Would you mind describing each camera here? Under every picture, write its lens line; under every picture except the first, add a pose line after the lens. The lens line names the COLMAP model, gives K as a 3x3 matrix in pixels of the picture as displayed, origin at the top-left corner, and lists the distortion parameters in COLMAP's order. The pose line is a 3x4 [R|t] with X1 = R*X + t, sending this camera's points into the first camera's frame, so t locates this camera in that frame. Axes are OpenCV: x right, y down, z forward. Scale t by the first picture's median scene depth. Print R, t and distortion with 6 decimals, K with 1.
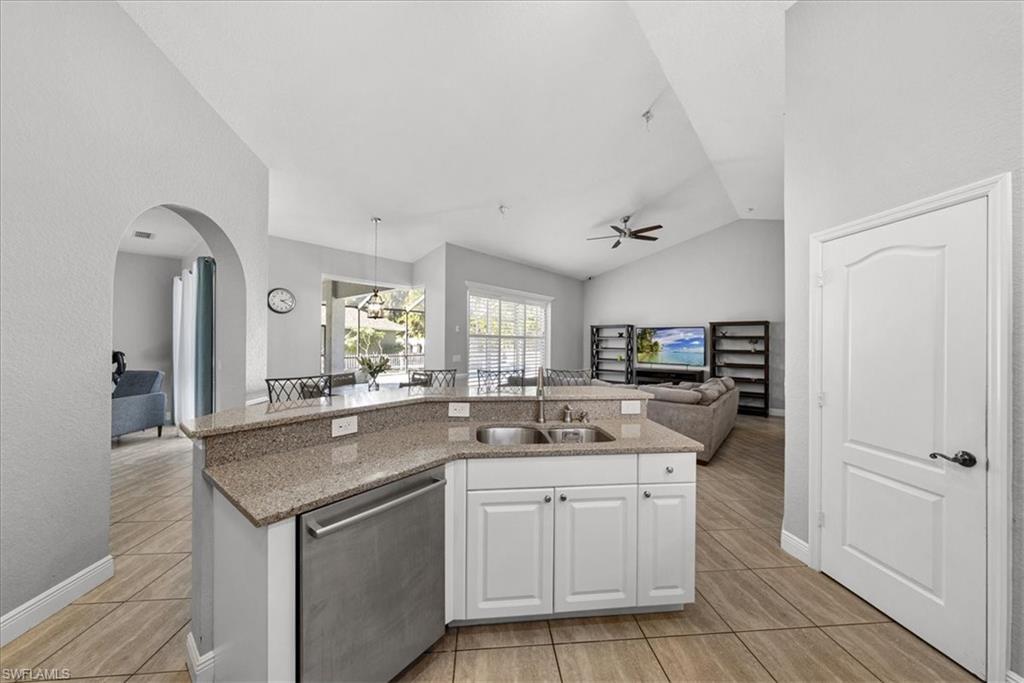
lens RADIAL K [[352.4, 0, 508.8], [0, 352.4, 339.5], [0, 0, 1]] dist [-0.000702, -0.000058]
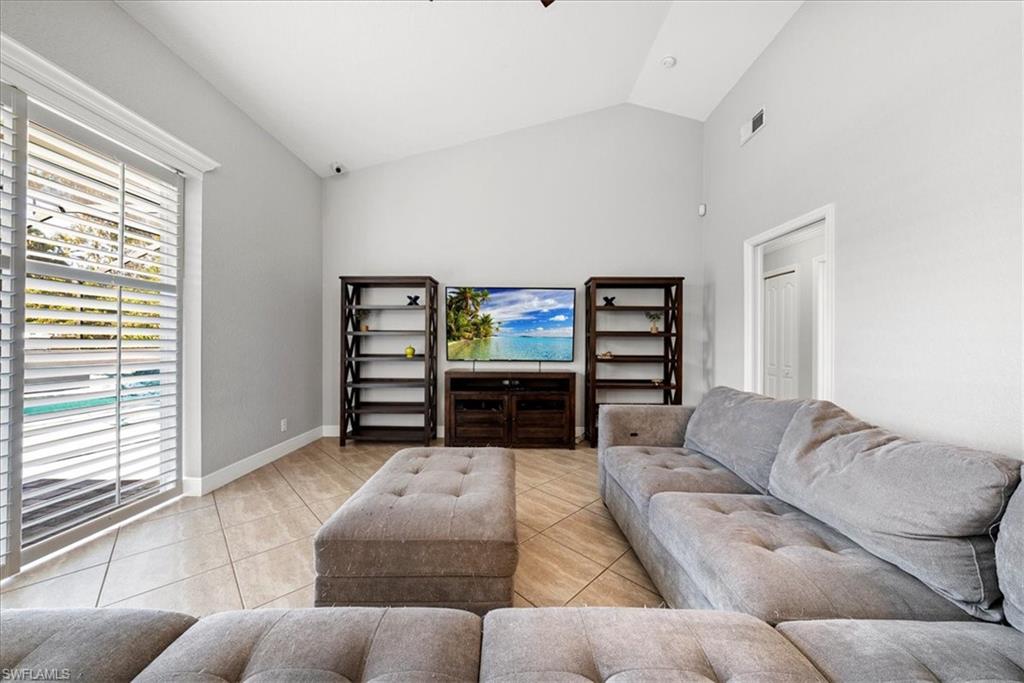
lens RADIAL K [[352.4, 0, 508.8], [0, 352.4, 339.5], [0, 0, 1]] dist [-0.000702, -0.000058]
pose [[0.768691, -0.000788, 0.639619, 0.127238], [-0.003324, 0.999981, 0.005227, 0.035313], [-0.639611, -0.006144, 0.768674, 0.593142]]
